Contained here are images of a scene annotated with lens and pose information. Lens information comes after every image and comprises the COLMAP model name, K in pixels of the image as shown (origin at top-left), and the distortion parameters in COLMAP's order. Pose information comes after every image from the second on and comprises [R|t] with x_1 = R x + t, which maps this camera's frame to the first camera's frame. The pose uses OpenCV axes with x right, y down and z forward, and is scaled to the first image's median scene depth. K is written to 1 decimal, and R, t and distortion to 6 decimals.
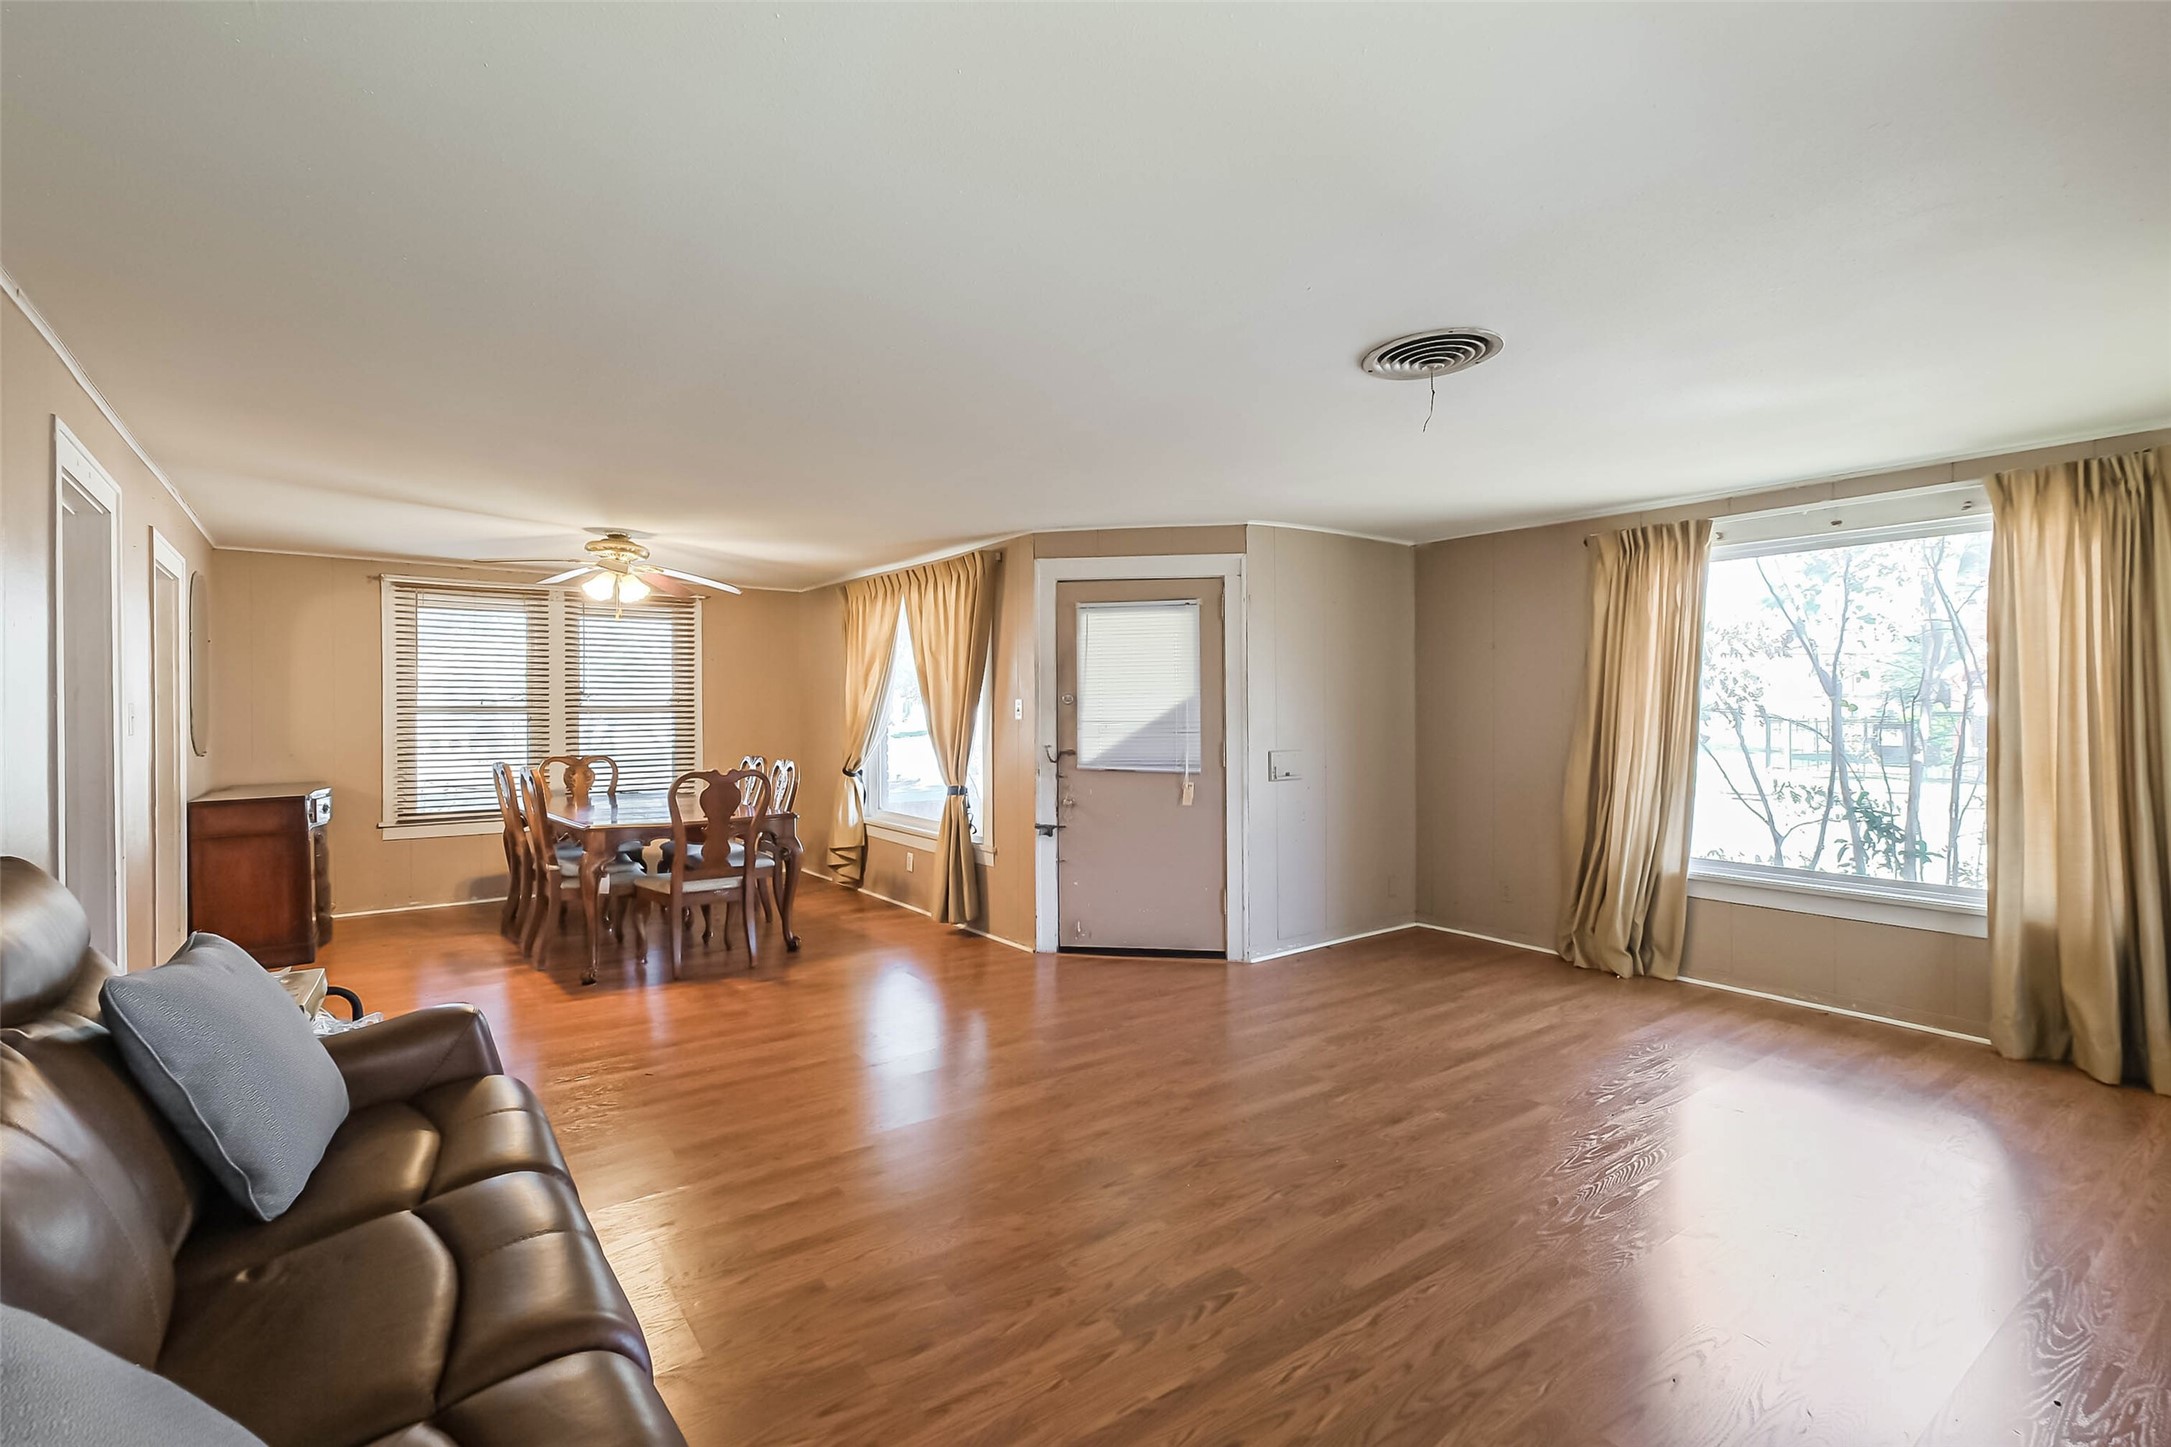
lens RADIAL K [[981.1, 0, 1105.4], [0, 981.1, 693.7], [0, 0, 1]] dist [0.003521, 0.000781]
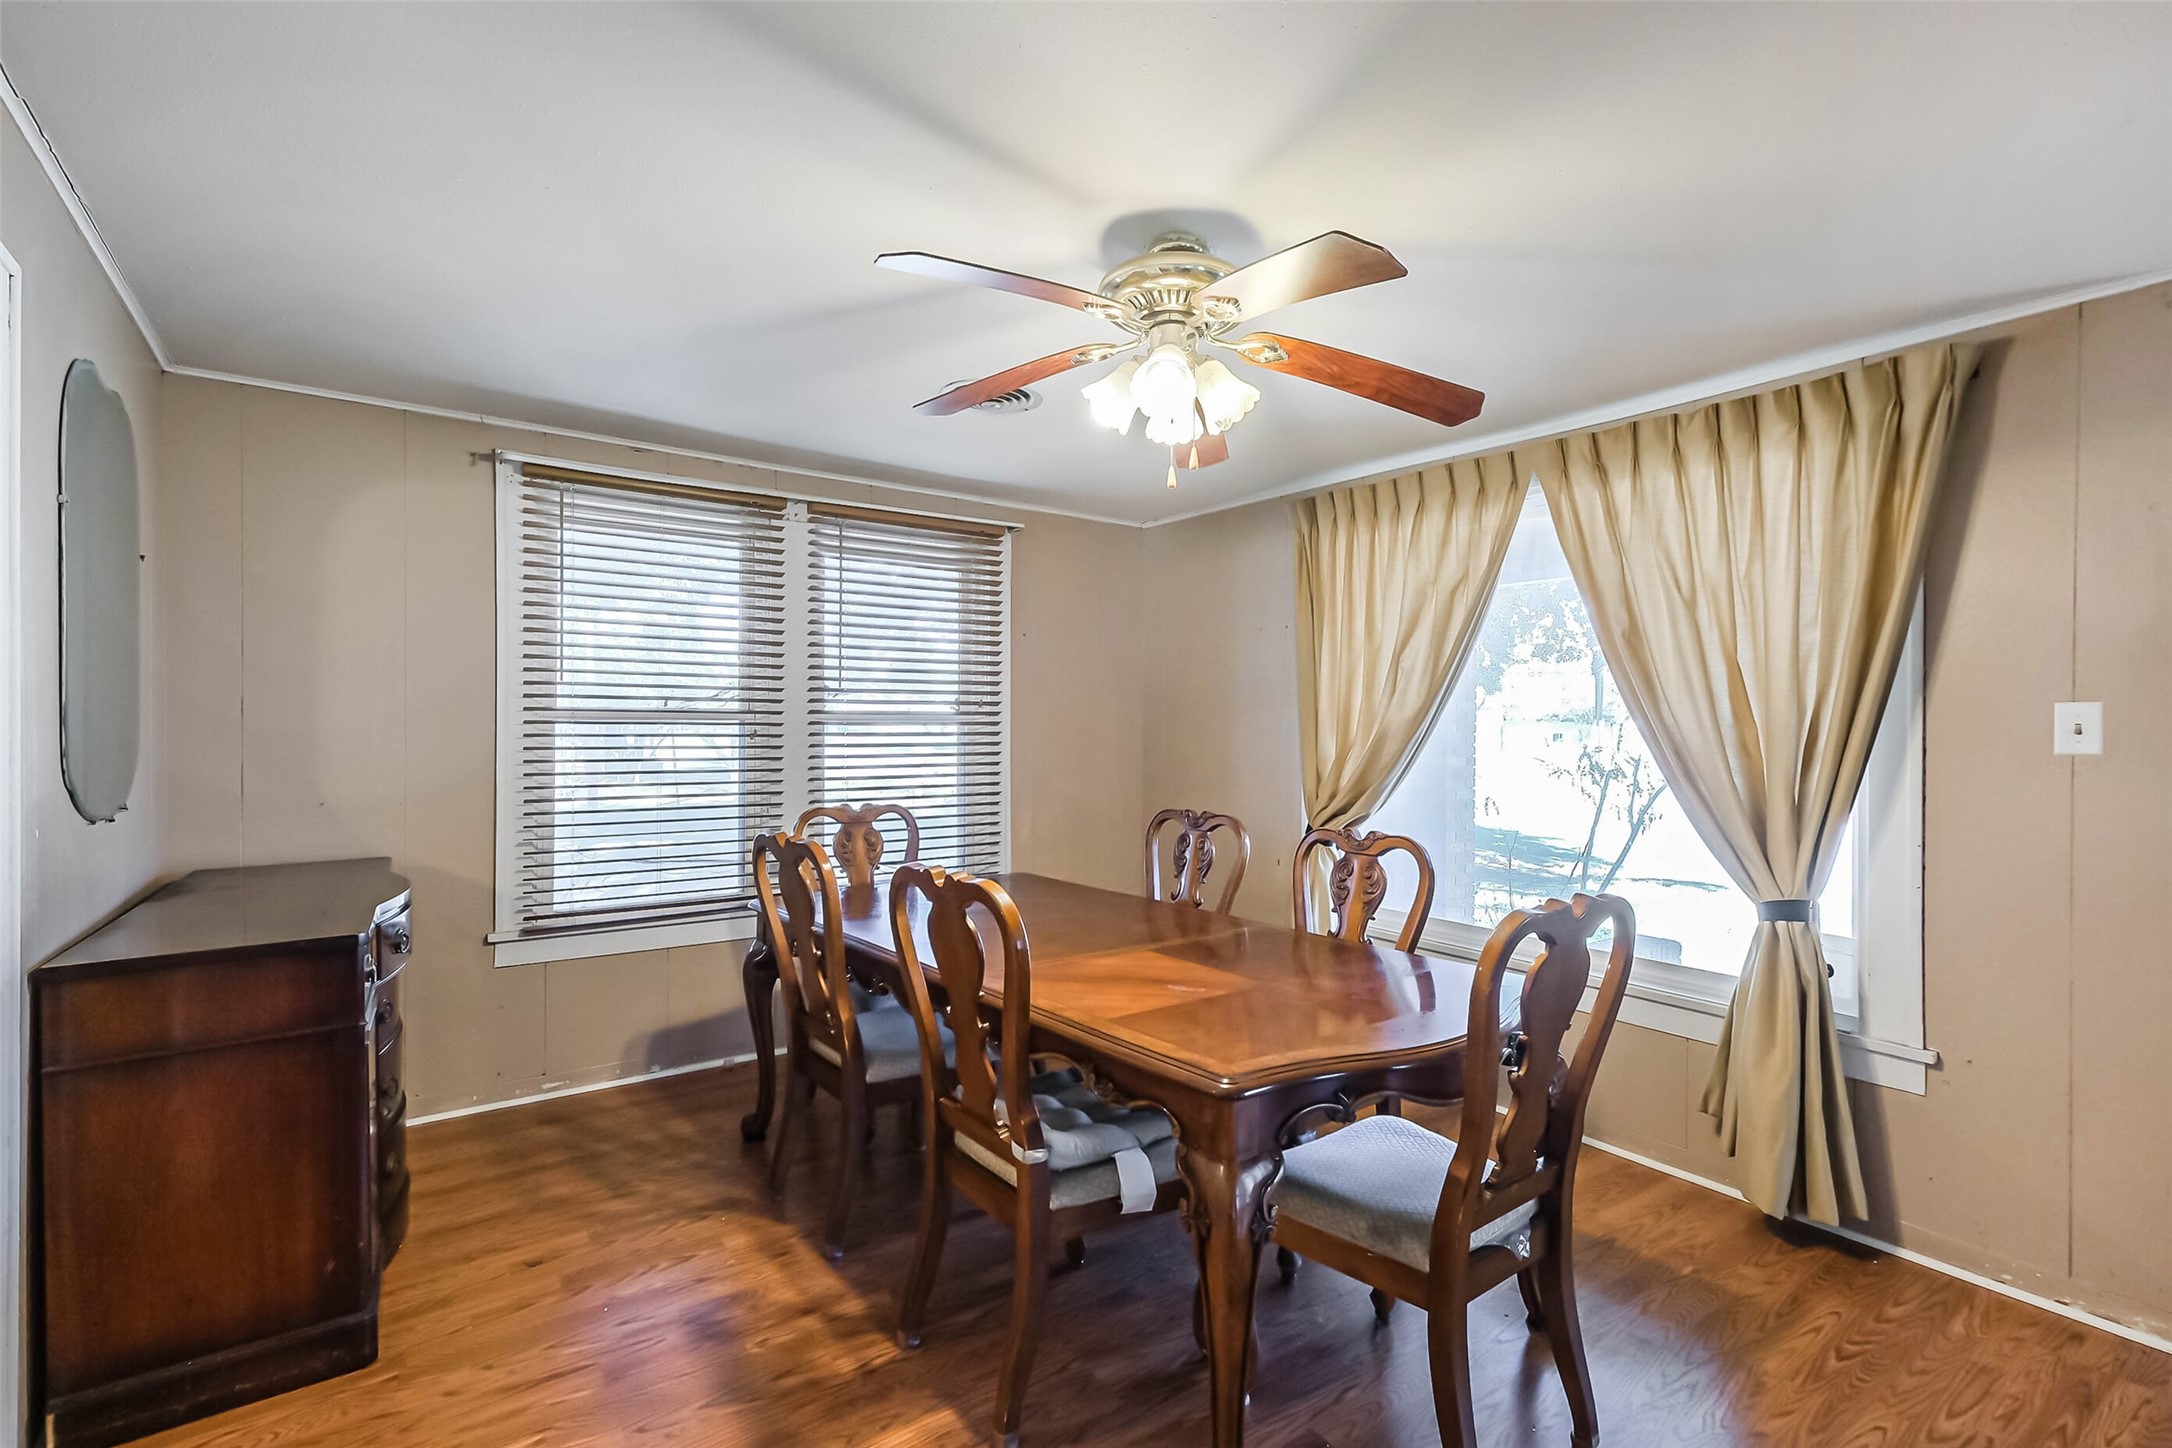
lens RADIAL K [[981.5, 0, 1094.7], [0, 981.5, 718.6], [0, 0, 1]] dist [0.003521, 0.000781]
pose [[0.999625, 0.010693, -0.025220, -0.409496], [-0.010489, 0.999911, 0.008207, 0.011128], [0.025305, -0.007939, 0.999648, 0.494617]]
